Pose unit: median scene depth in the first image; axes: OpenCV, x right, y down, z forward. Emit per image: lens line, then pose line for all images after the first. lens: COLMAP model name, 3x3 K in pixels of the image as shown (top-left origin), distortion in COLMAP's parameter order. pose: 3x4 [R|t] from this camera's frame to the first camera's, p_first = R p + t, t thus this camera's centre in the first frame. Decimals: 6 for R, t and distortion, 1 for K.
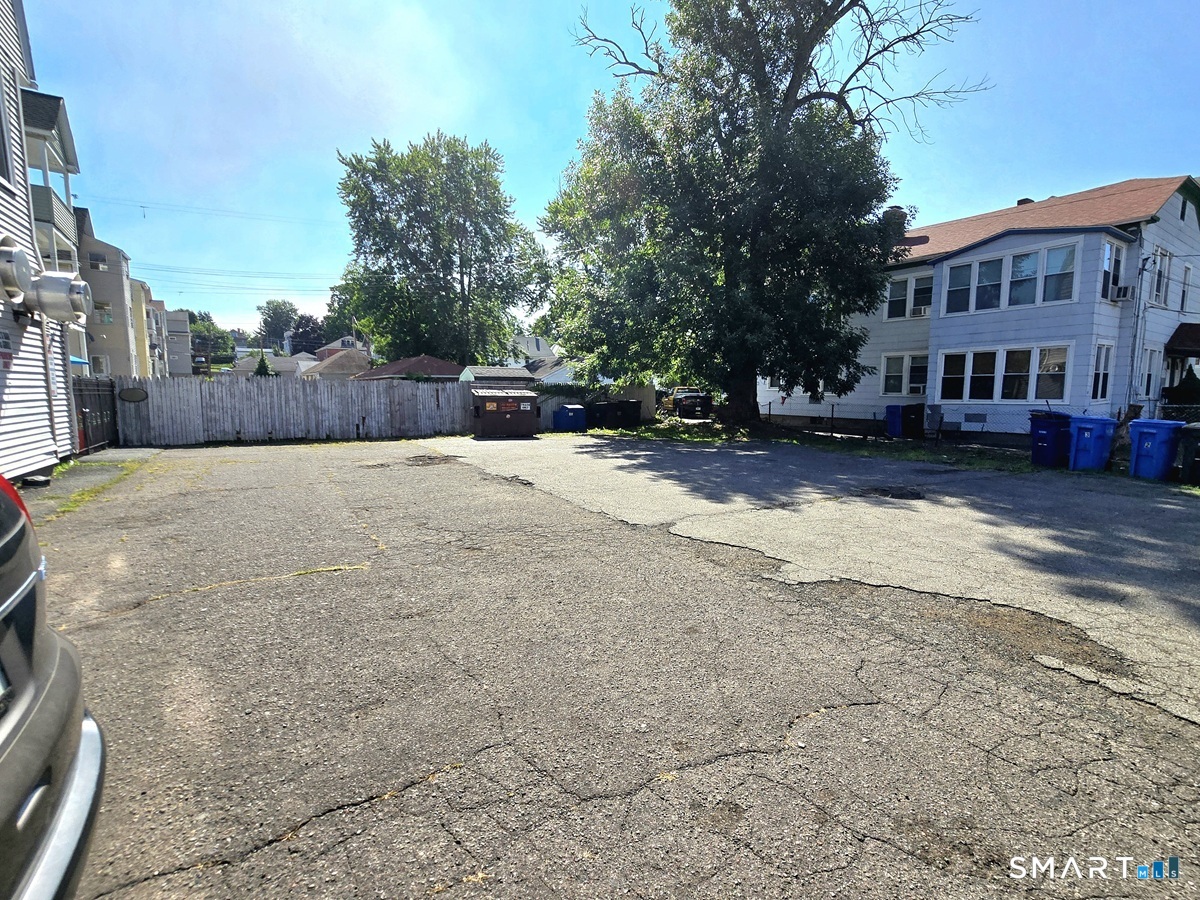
lens RADIAL K [[556.6, 0, 599.0], [0, 556.6, 450.4], [0, 0, 1]] dist [0.000291, 0.000084]
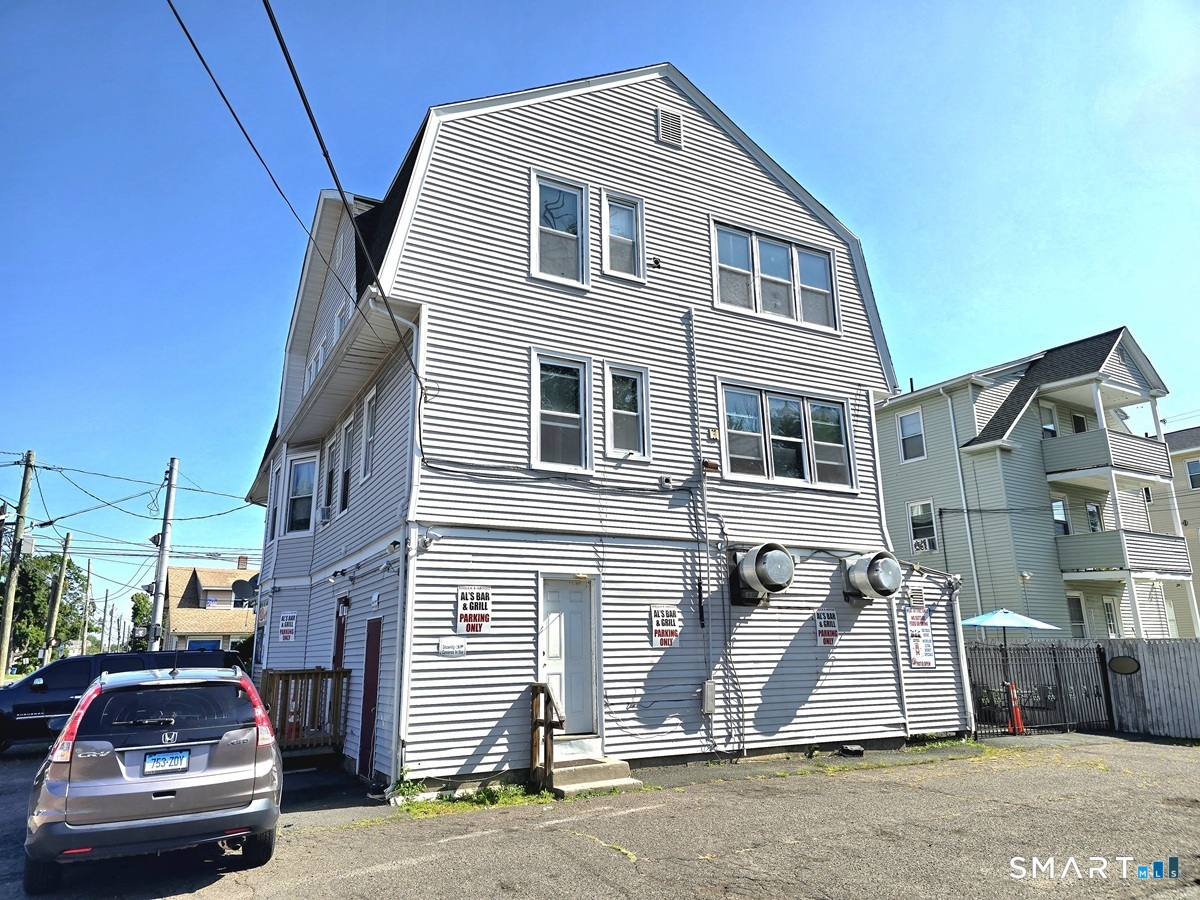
lens RADIAL K [[797.7, 0, 599.8], [0, 797.7, 446.6], [0, 0, 1]] dist [0.006848, 0.002193]
pose [[-0.027441, -0.254087, -0.966792, 0.353340], [-0.097341, 0.963239, -0.250390, -0.040735], [0.994873, 0.087238, -0.051165, 0.289172]]
